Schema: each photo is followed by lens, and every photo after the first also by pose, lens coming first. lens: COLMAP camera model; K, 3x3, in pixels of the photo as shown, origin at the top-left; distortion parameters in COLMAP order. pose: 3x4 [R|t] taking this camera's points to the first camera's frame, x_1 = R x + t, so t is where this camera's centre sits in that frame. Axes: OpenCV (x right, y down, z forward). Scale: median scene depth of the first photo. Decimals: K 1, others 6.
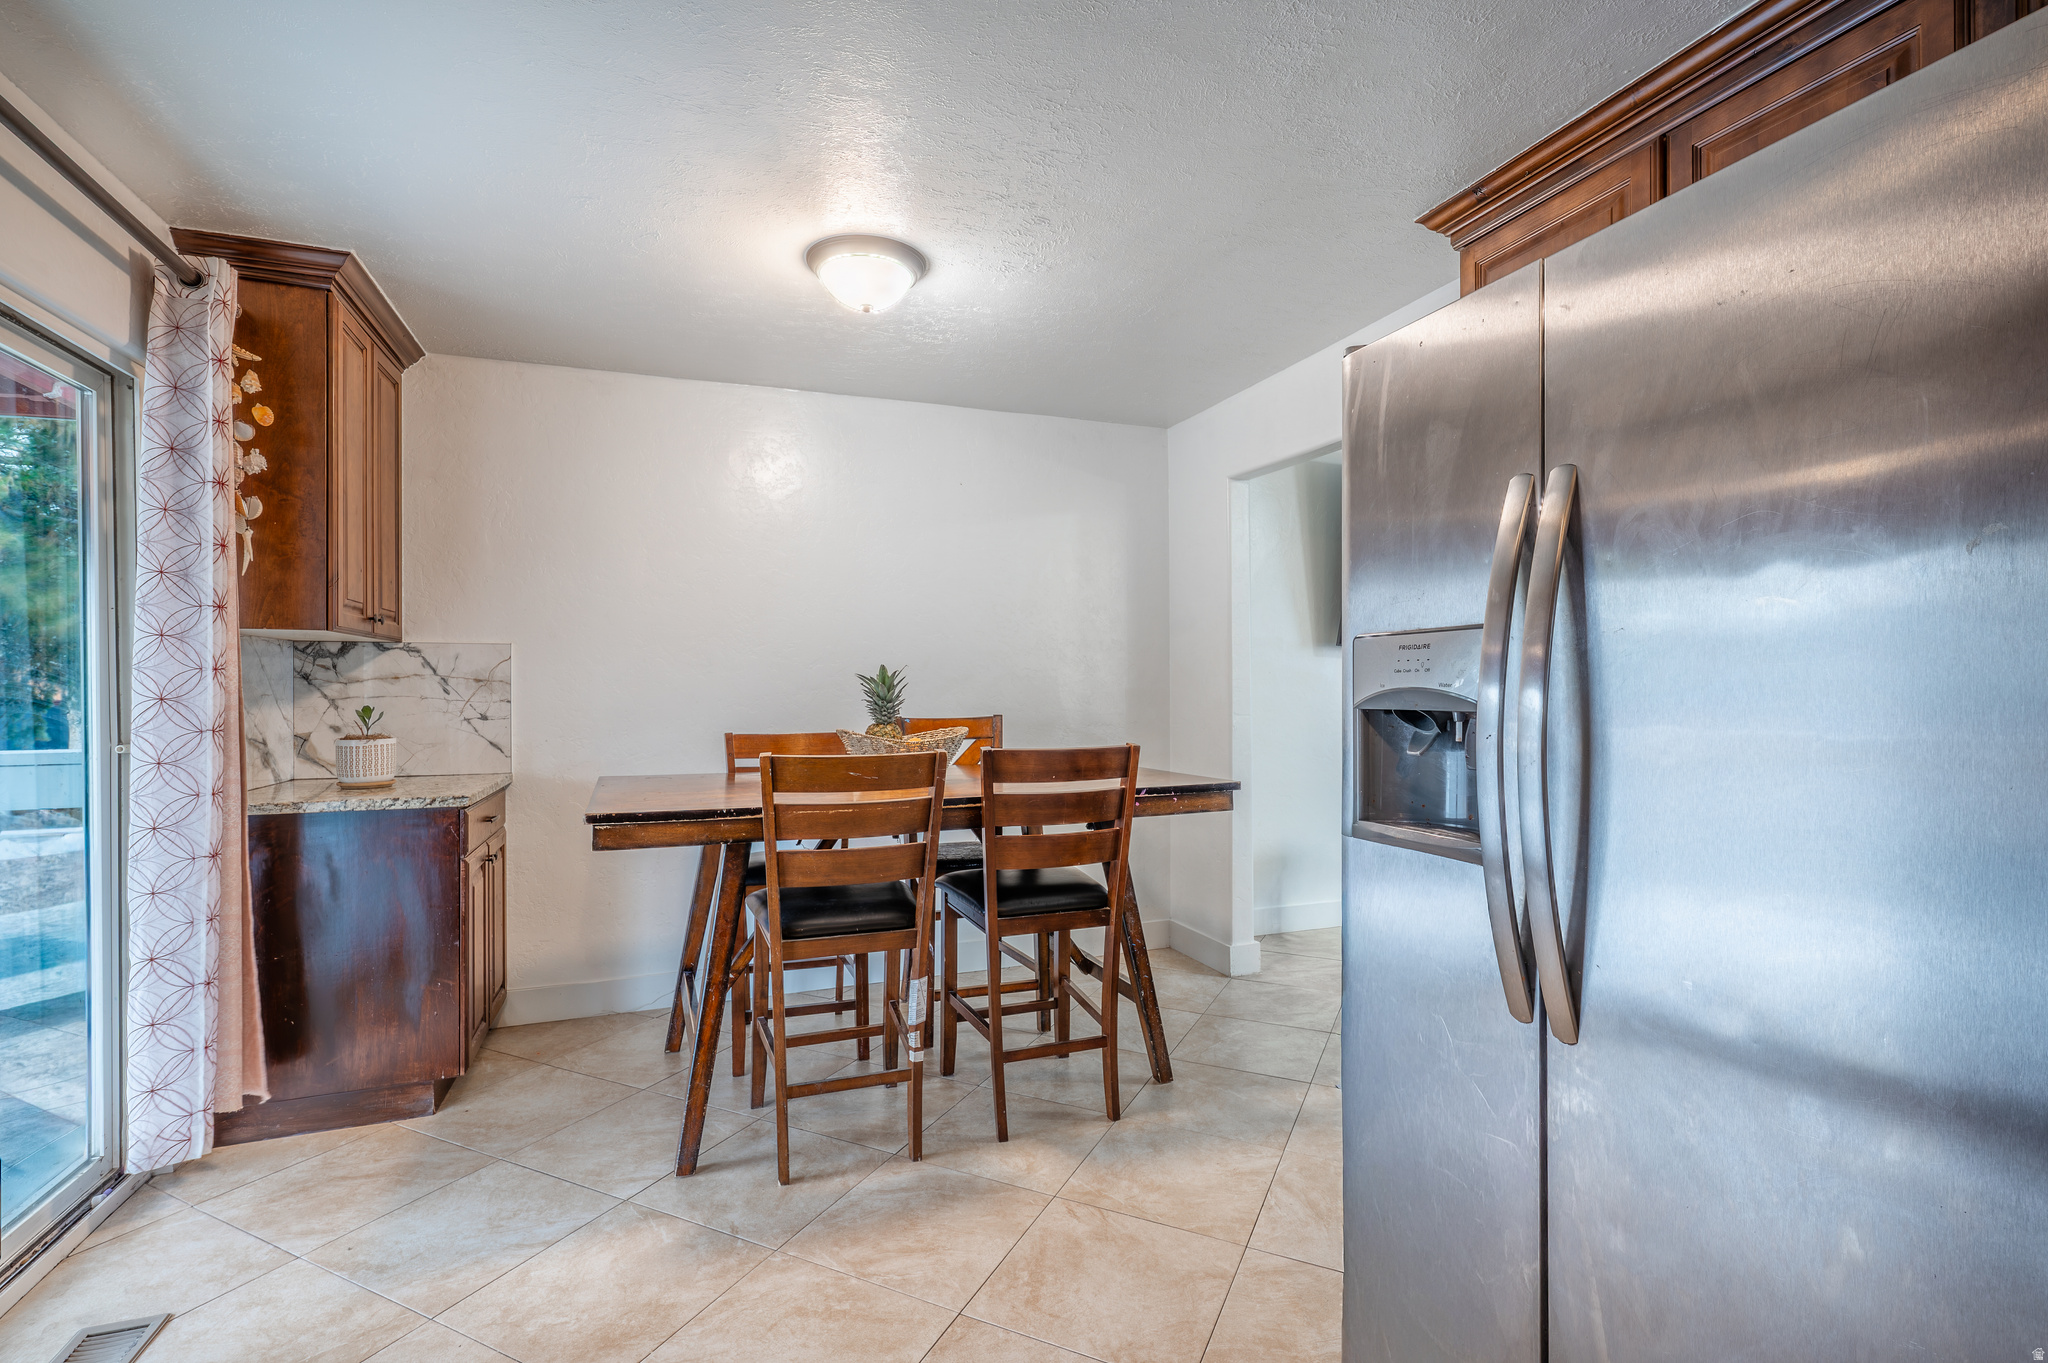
lens RADIAL K [[948.3, 0, 1028.0], [0, 948.3, 688.6], [0, 0, 1]] dist [-0.002327, 0.000048]
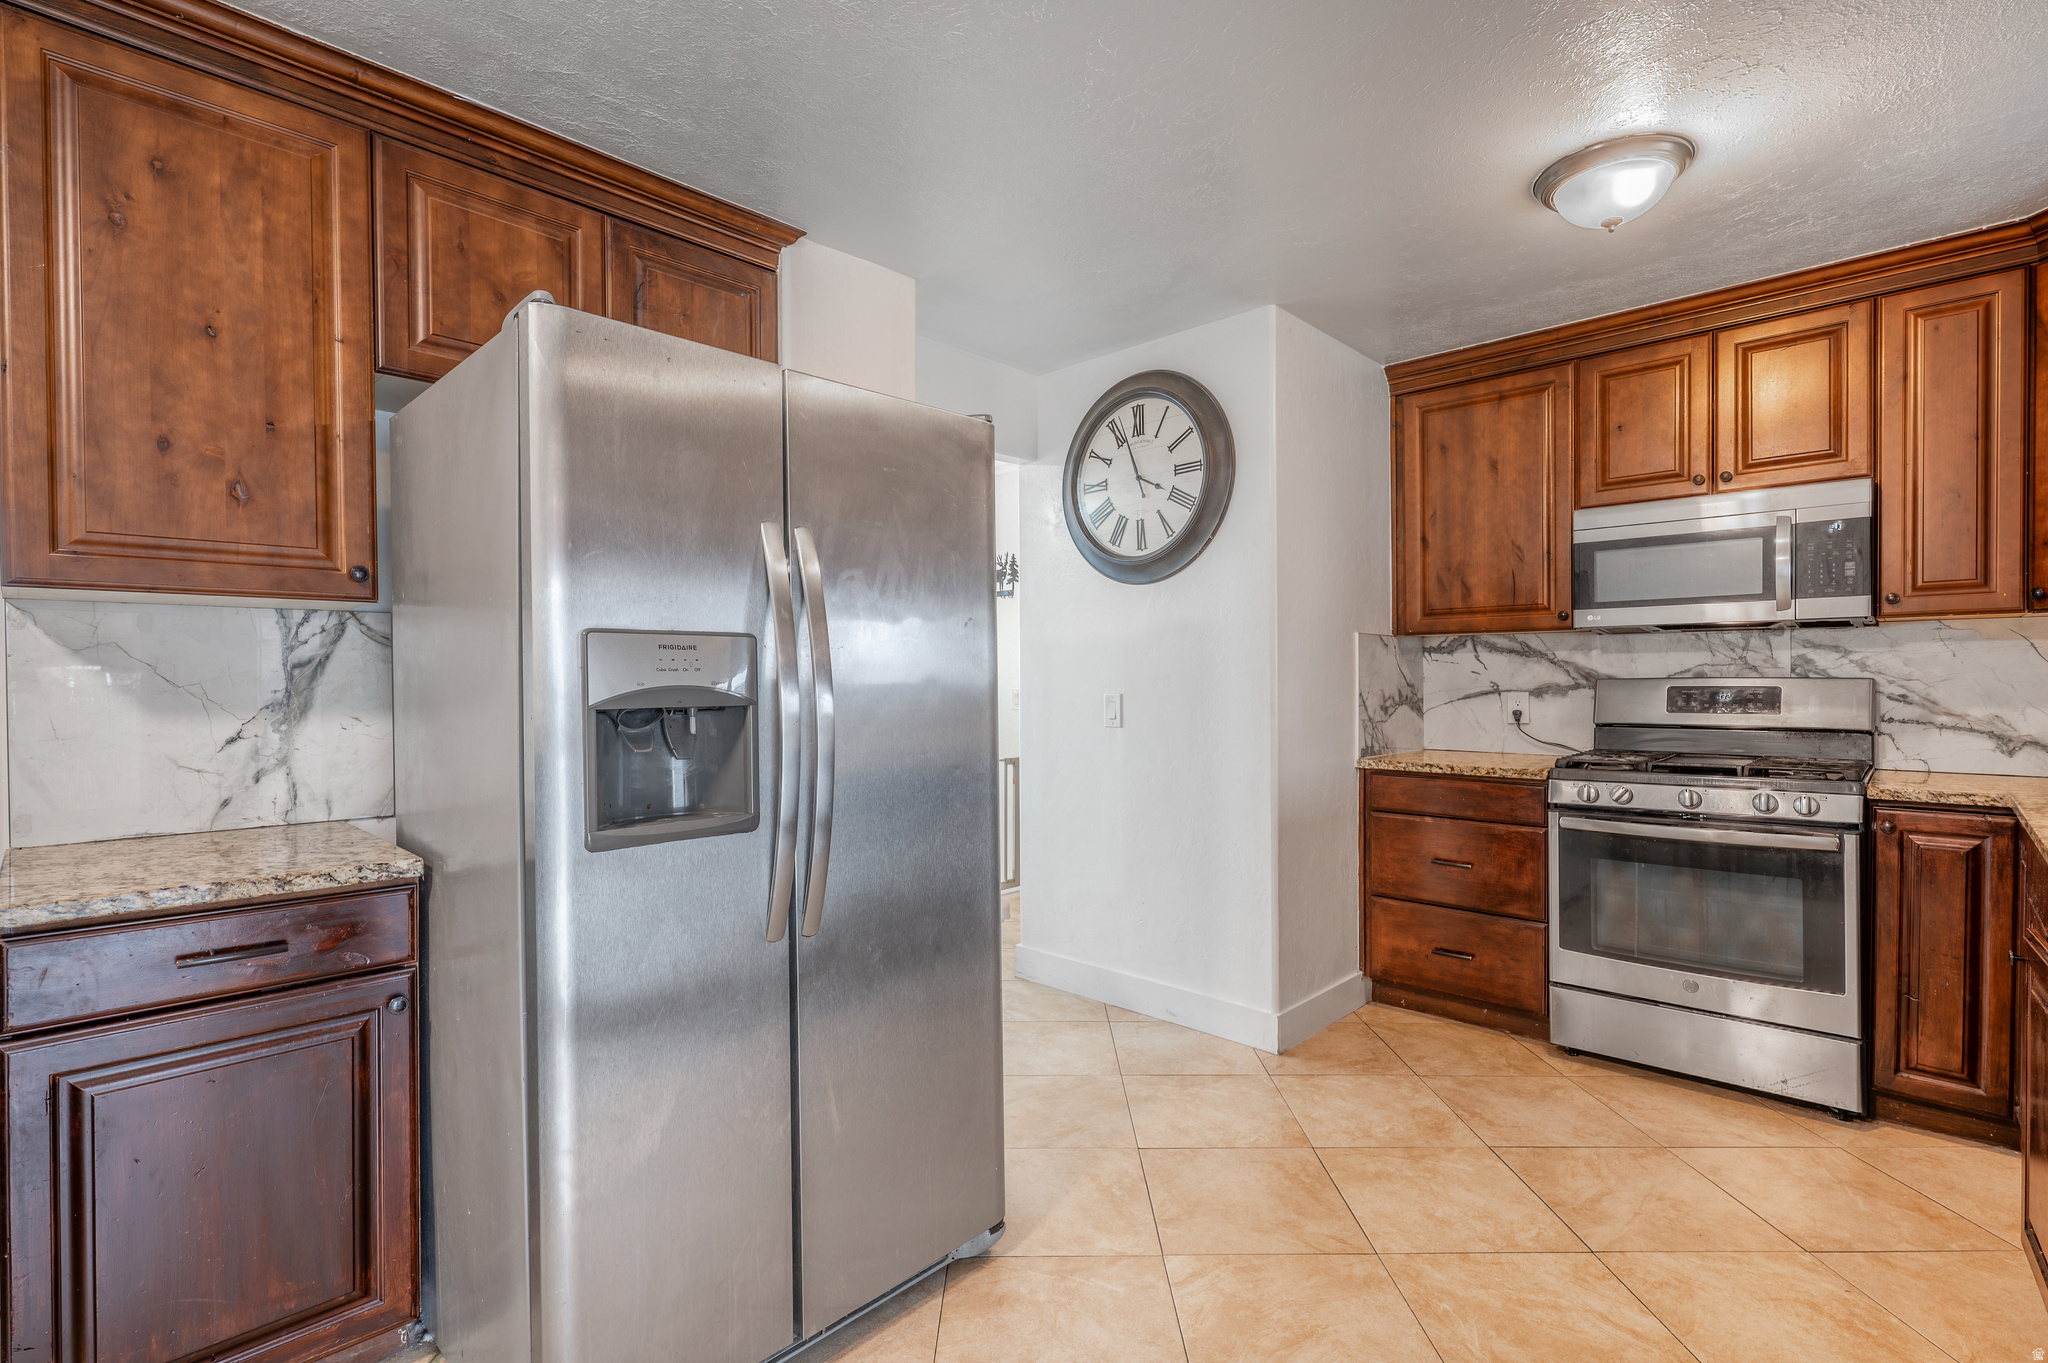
lens RADIAL K [[948.3, 0, 1014.2], [0, 948.3, 681.9], [0, 0, 1]] dist [-0.002327, 0.000048]
pose [[-0.438418, 0.002604, 0.898768, -0.704529], [0.005570, 0.999984, -0.000180, -0.002852], [-0.898754, 0.004927, -0.438426, 1.133033]]
